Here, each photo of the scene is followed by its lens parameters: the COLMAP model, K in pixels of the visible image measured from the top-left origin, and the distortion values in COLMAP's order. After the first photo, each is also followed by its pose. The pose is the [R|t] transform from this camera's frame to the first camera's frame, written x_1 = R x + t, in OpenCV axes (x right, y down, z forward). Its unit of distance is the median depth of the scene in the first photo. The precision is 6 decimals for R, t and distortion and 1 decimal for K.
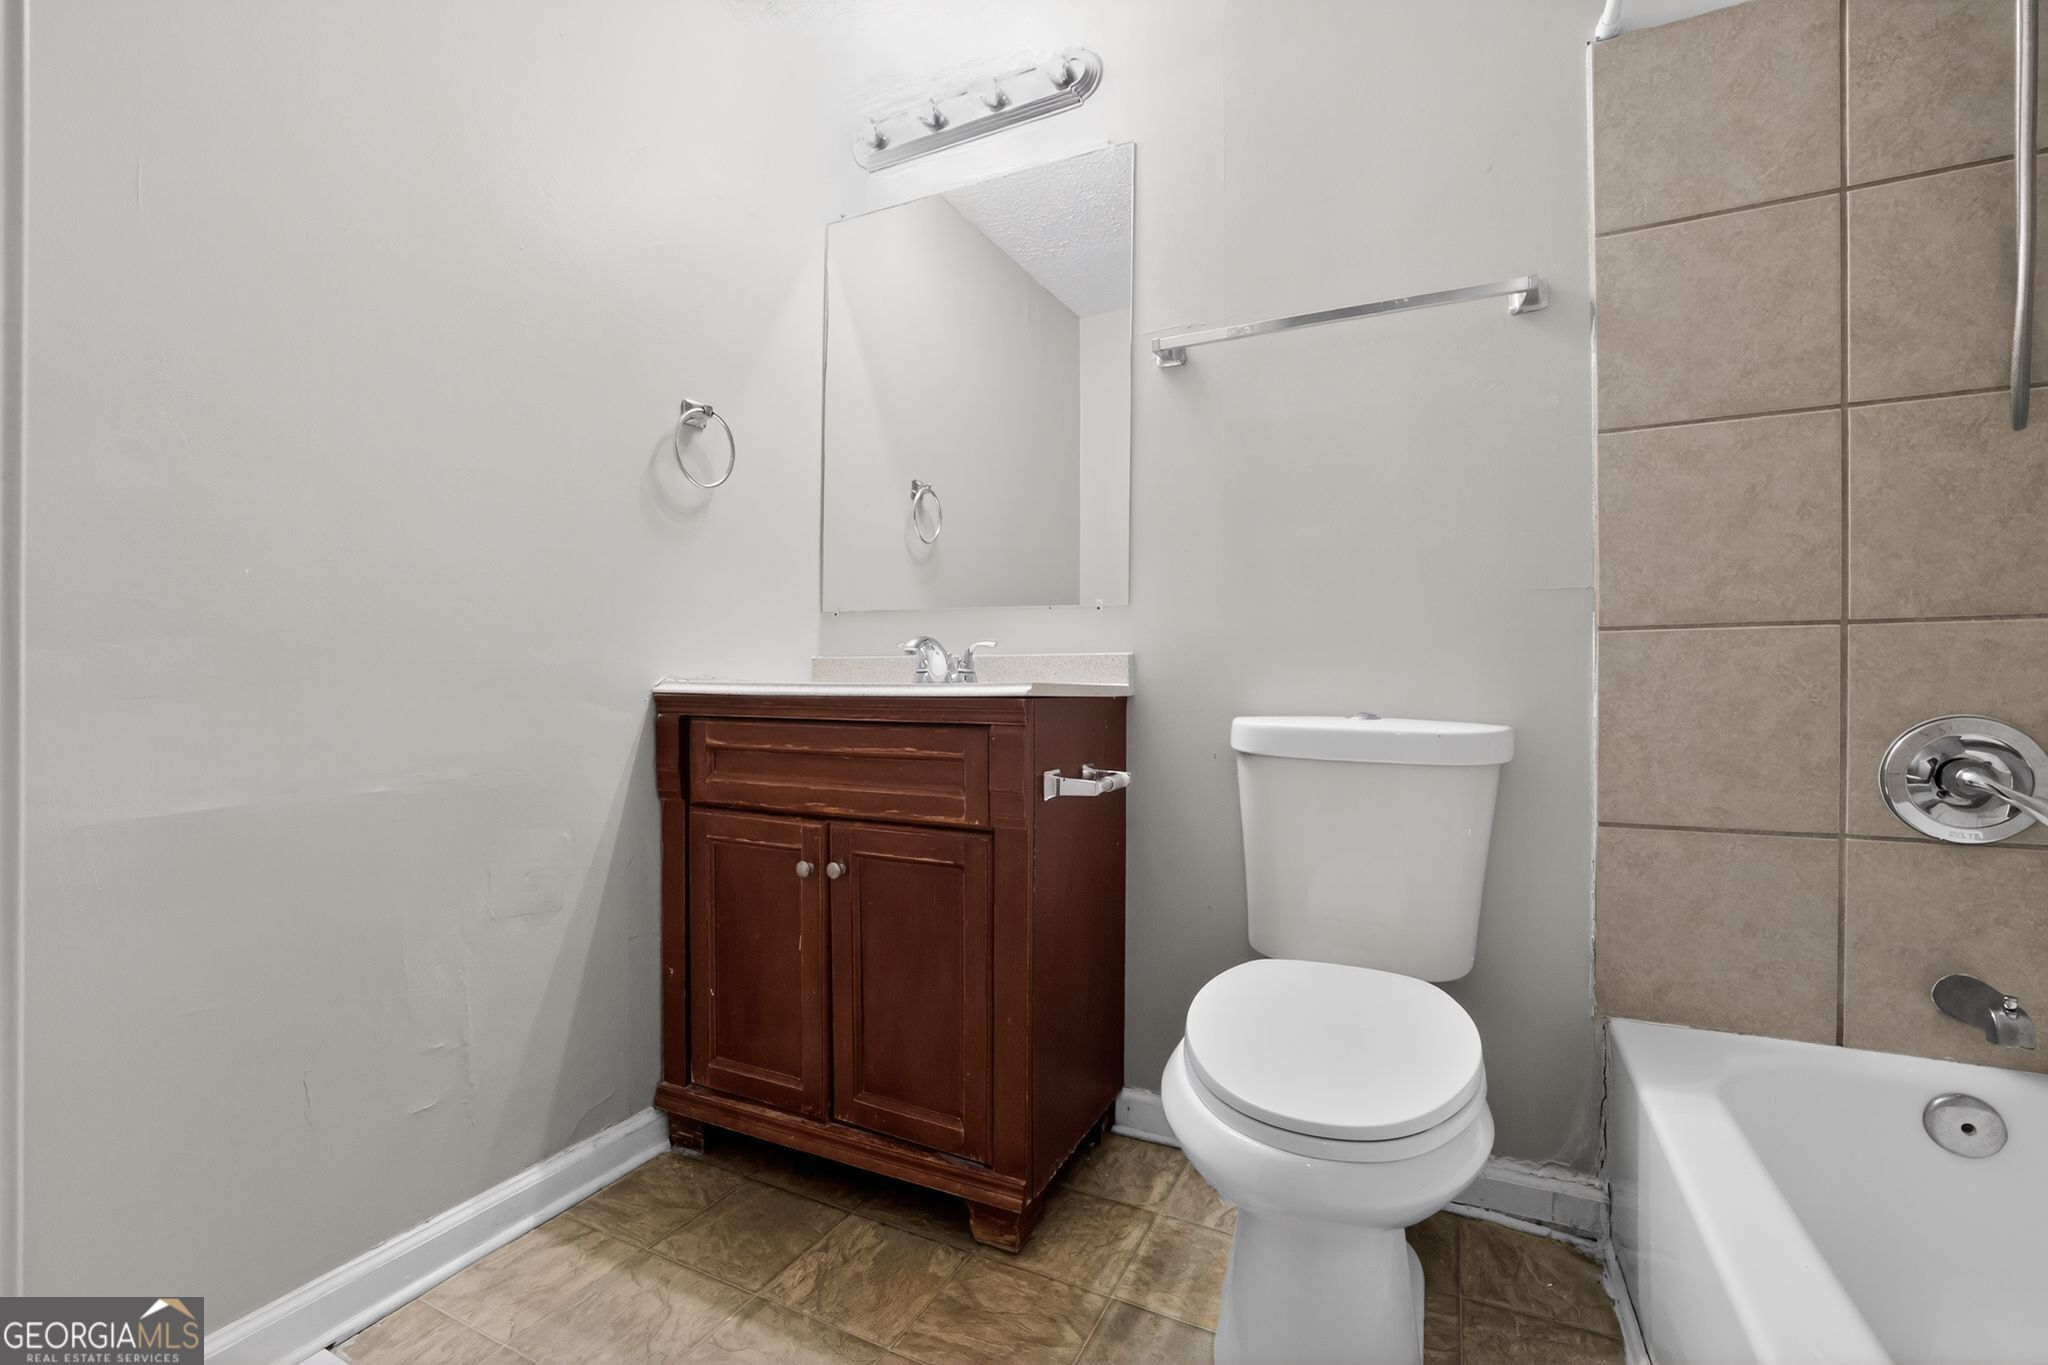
lens RADIAL K [[873.2, 0, 1028.6], [0, 873.2, 688.8], [0, 0, 1]] dist [-0.036939, 0.011543]
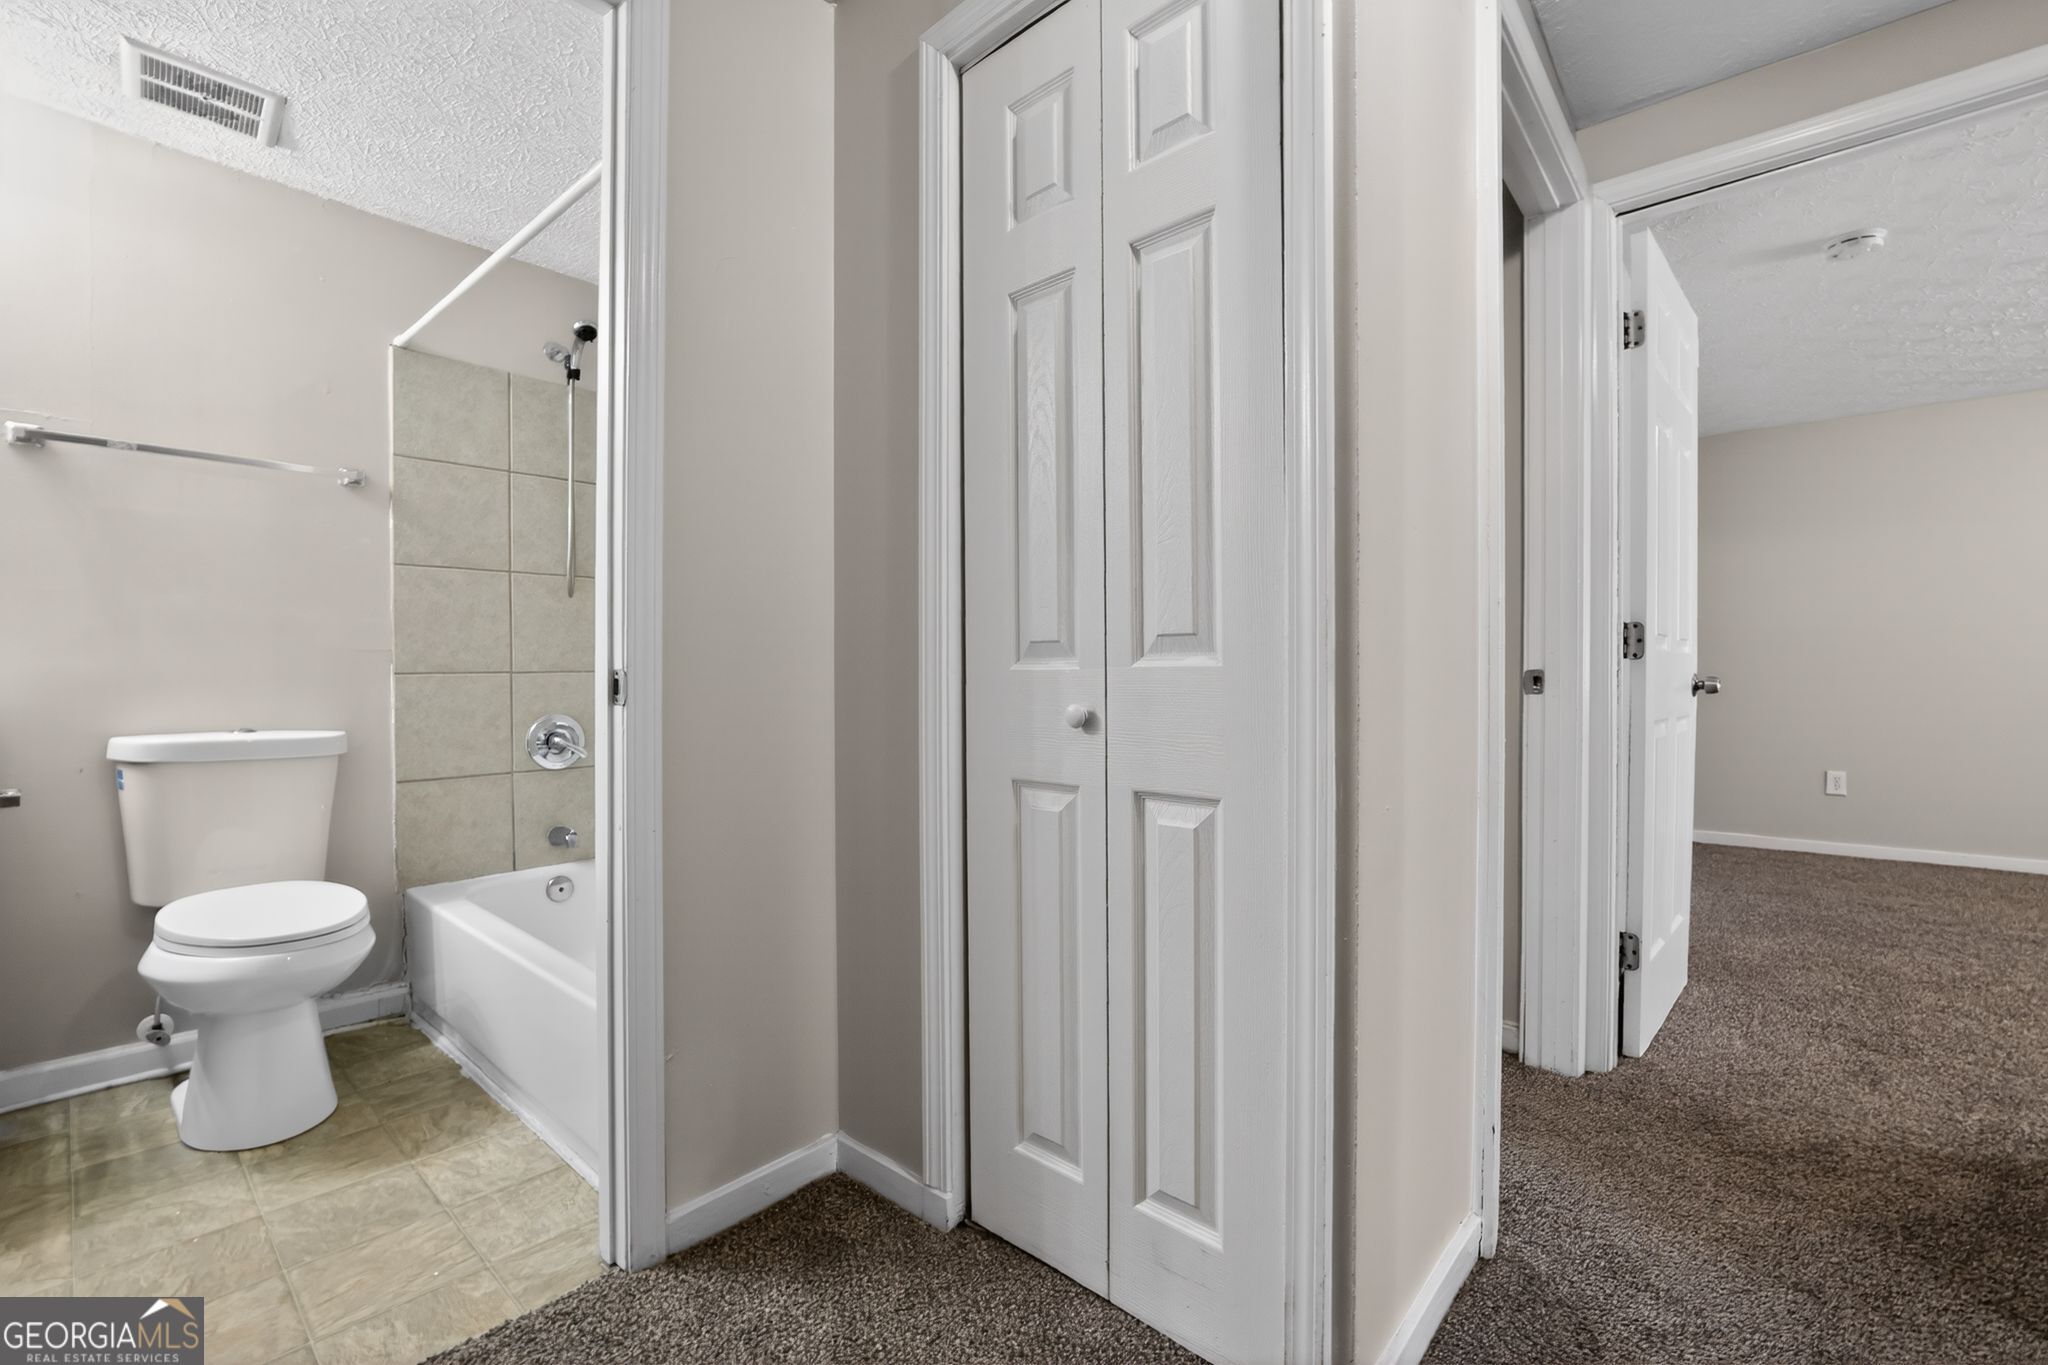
lens RADIAL K [[873.2, 0, 1028.6], [0, 873.2, 688.8], [0, 0, 1]] dist [-0.036939, 0.011543]
pose [[0.259527, -0.017796, 0.965572, -0.758576], [0.009415, 0.999829, 0.015897, -0.056903], [-0.965690, 0.004966, 0.259650, -0.776036]]
